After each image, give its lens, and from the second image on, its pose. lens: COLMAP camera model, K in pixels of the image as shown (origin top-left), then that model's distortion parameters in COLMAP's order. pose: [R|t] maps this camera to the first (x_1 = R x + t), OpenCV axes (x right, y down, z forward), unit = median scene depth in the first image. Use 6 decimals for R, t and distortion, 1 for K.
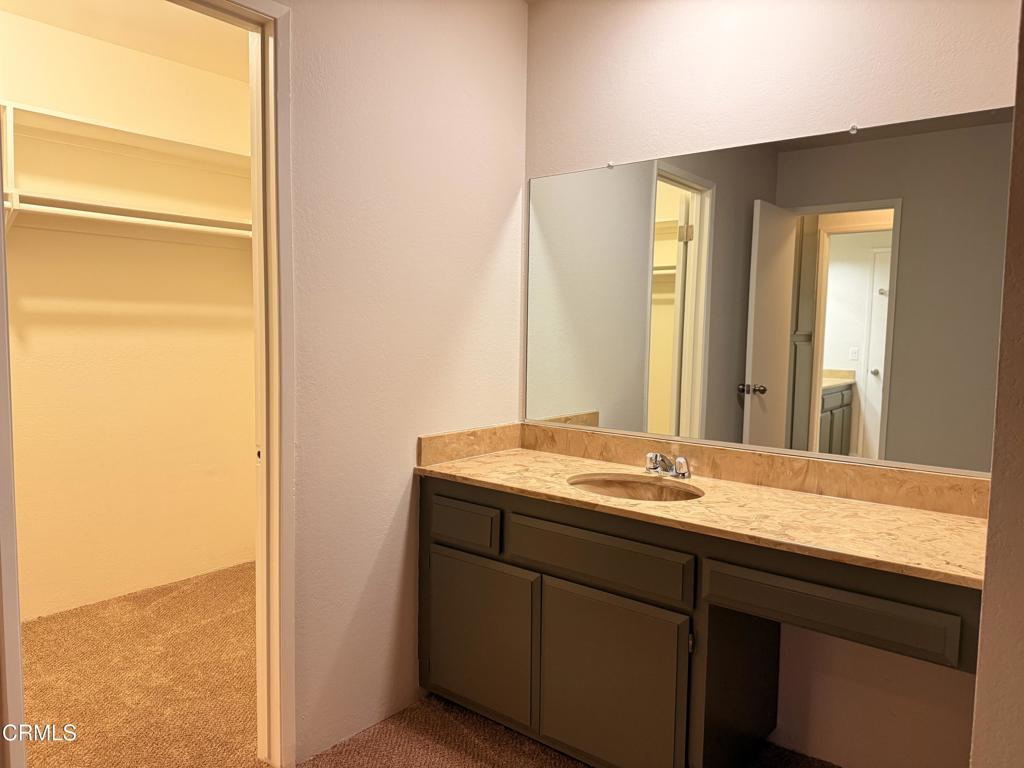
lens RADIAL K [[726.2, 0, 501.1], [0, 726.2, 380.8], [0, 0, 1]] dist [0.050605, -0.052169]
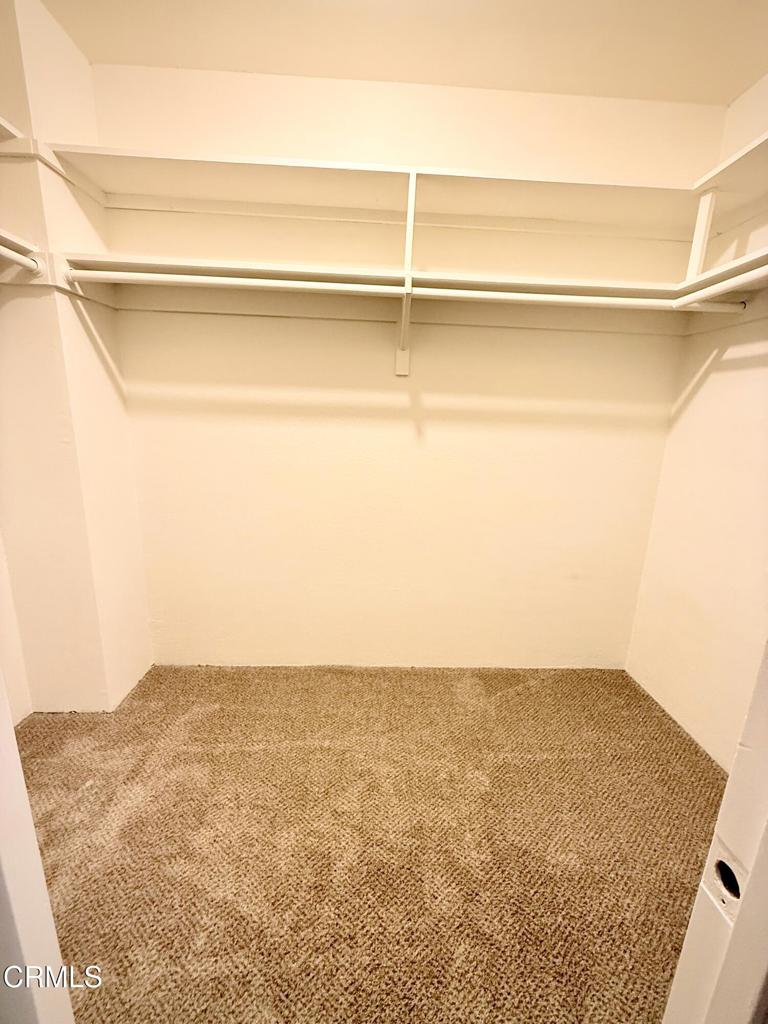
lens RADIAL K [[408.3, 0, 386.4], [0, 408.3, 508.7], [0, 0, 1]] dist [-0.003645, 0.000673]
pose [[0.668937, 0.180128, -0.721163, -0.190196], [-0.081860, 0.982145, 0.169383, -0.037610], [0.738797, -0.054272, 0.671739, 0.458887]]
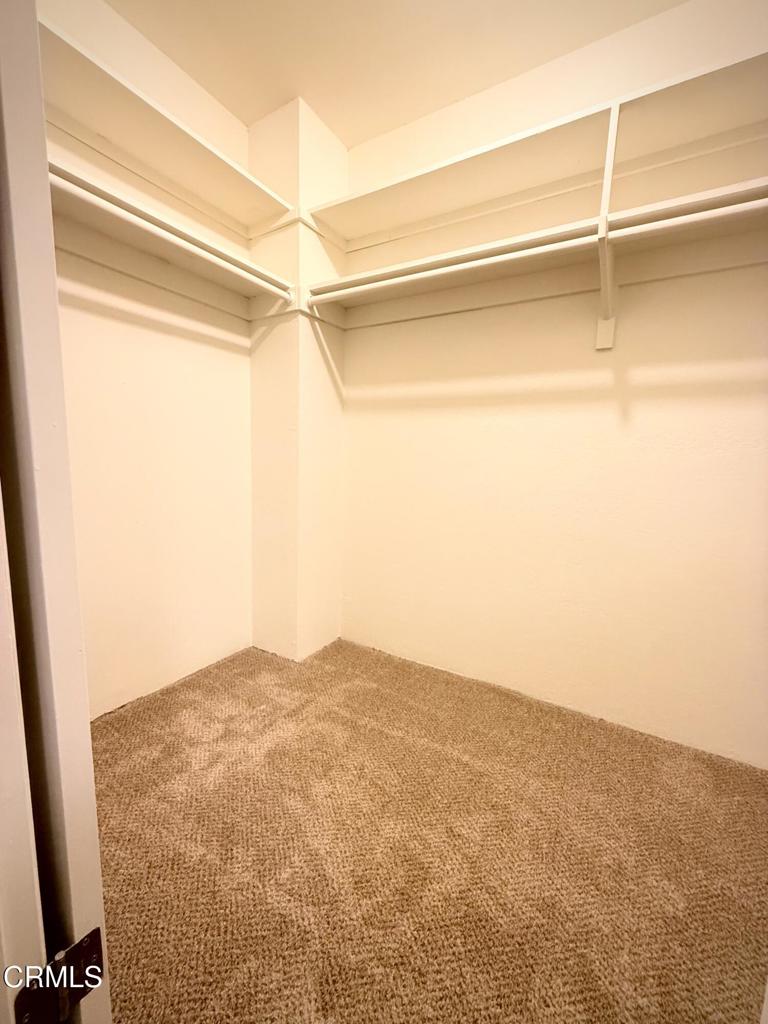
lens RADIAL K [[408.3, 0, 386.8], [0, 408.3, 509.4], [0, 0, 1]] dist [-0.003645, 0.000673]
pose [[0.160518, 0.119850, -0.979730, -0.168582], [-0.101273, 0.989362, 0.104436, 0.026438], [0.981824, 0.082457, 0.170948, 0.535056]]
